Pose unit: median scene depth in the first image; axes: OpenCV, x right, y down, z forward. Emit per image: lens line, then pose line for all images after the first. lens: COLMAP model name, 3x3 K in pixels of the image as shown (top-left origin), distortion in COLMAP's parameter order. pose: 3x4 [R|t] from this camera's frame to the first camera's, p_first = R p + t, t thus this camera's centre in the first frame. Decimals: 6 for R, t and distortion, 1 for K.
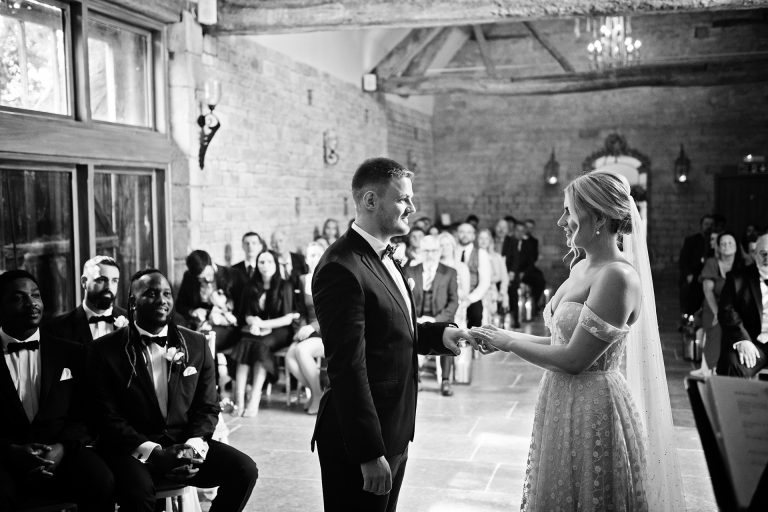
lens RADIAL K [[988.6, 0, 384.0], [0, 988.6, 256.0], [0, 0, 1]] dist [0.057452, 0.024431]
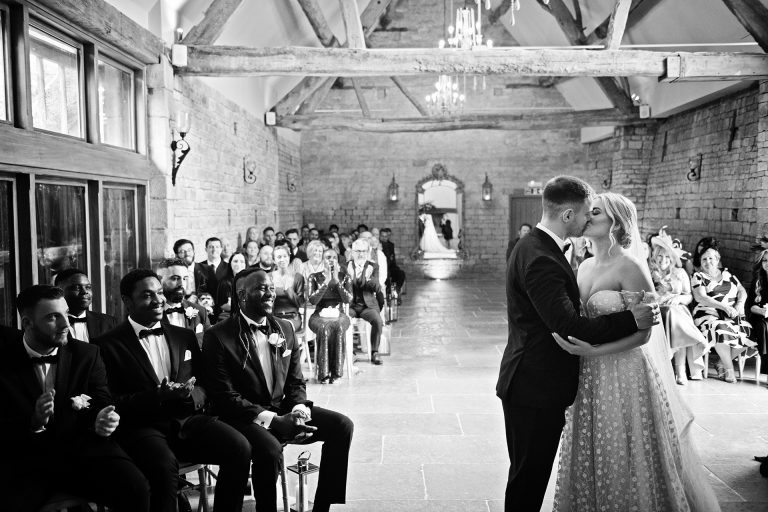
lens RADIAL K [[759.5, 0, 386.7], [0, 759.5, 264.4], [0, 0, 1]] dist [-0.016424, 0.001084]
pose [[0.971236, -0.010829, 0.237874, -0.105319], [0.008162, 0.999892, 0.012194, -0.000437], [-0.237980, -0.009902, 0.971220, 0.027081]]
